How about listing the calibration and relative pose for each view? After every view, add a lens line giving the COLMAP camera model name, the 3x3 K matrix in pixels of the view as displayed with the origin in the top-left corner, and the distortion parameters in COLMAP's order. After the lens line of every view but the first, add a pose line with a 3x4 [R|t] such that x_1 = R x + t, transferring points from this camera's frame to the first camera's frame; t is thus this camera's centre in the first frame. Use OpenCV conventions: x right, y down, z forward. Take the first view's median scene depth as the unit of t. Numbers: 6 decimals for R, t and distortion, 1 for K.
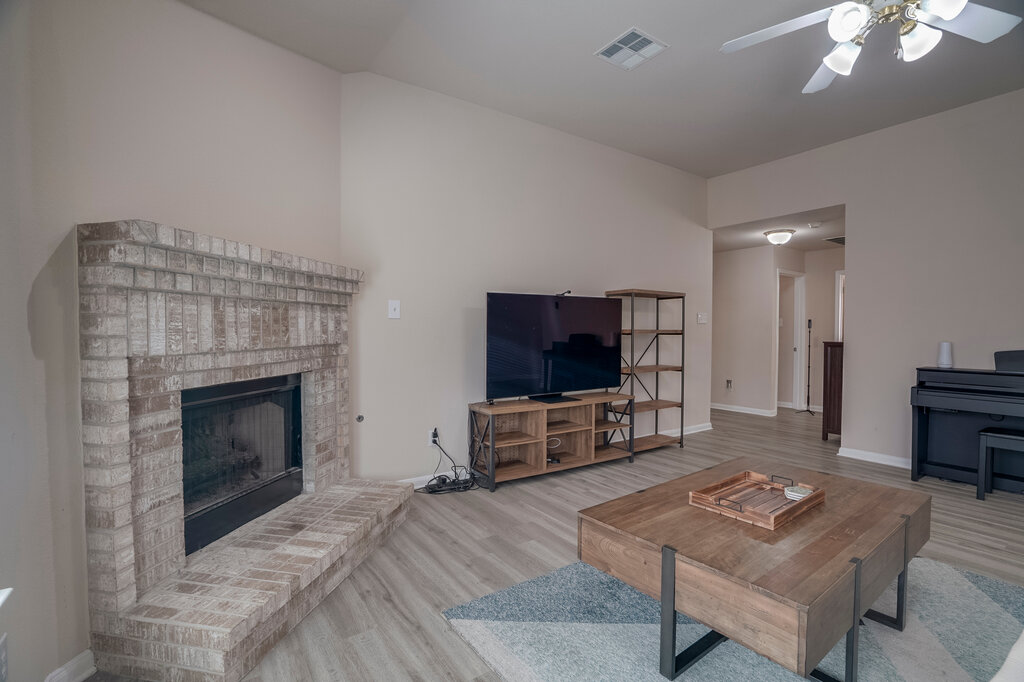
lens RADIAL K [[482.5, 0, 516.6], [0, 482.5, 346.0], [0, 0, 1]] dist [-0.034669, 0.006295]
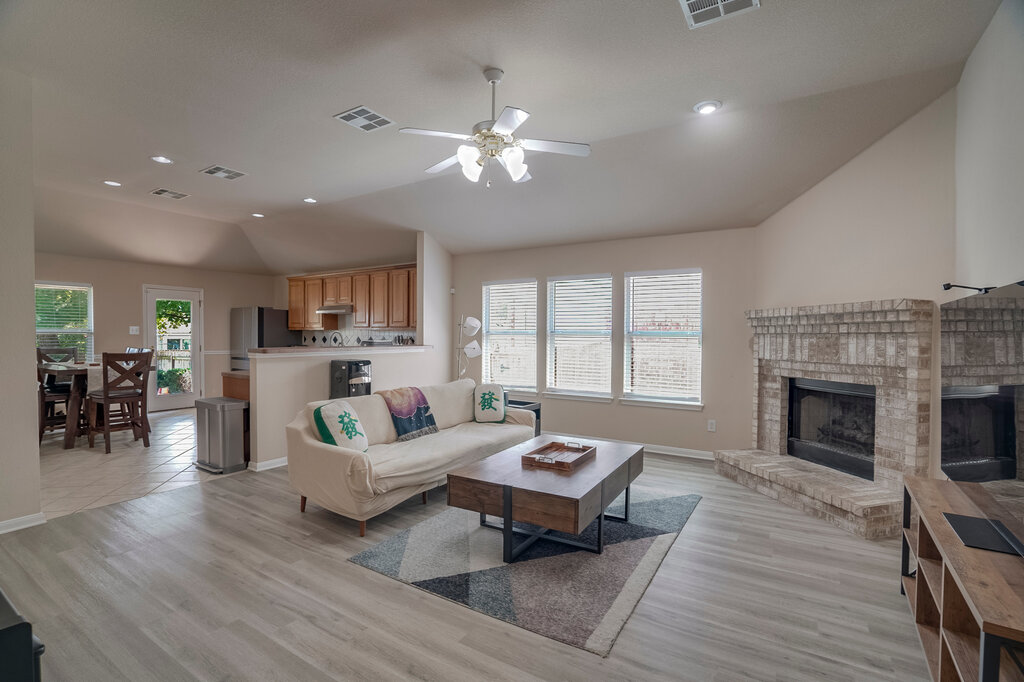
lens RADIAL K [[482.5, 0, 513.9], [0, 482.5, 339.0], [0, 0, 1]] dist [-0.034669, 0.006295]
pose [[-0.916153, -0.003750, -0.400811, 1.183128], [-0.021591, 0.998966, 0.040005, -0.126549], [0.400246, 0.045305, -0.915287, 2.200487]]
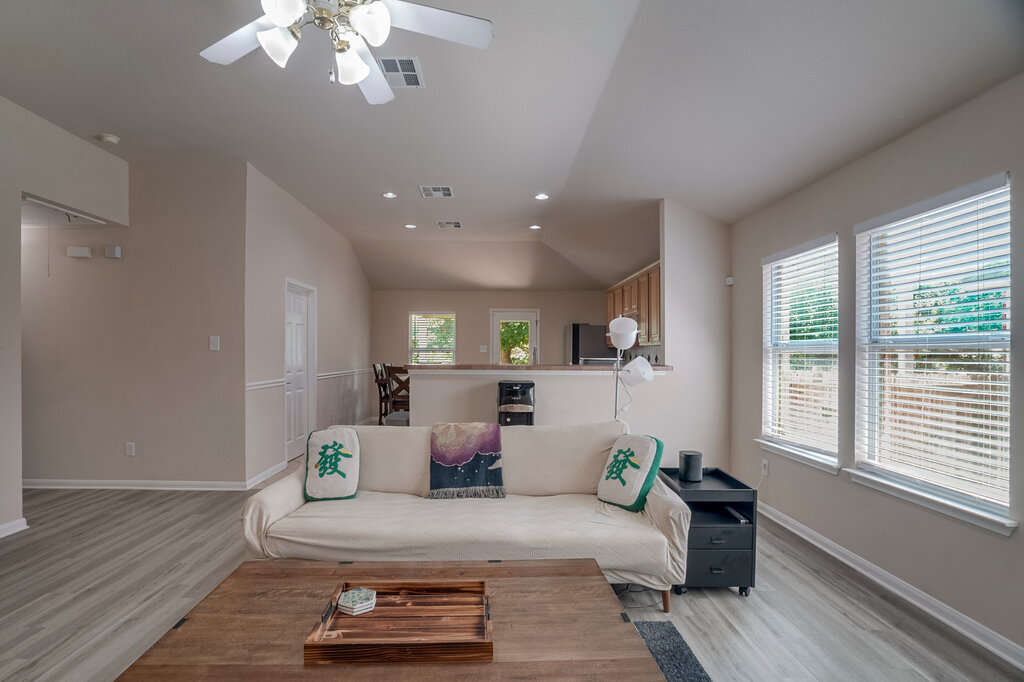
lens RADIAL K [[482.5, 0, 512.2], [0, 482.5, 355.5], [0, 0, 1]] dist [-0.034669, 0.006295]
pose [[-0.826564, -0.011278, 0.562729, 0.012641], [0.010995, 0.999285, 0.036178, -0.083388], [-0.562735, 0.036091, -0.825849, 1.360825]]
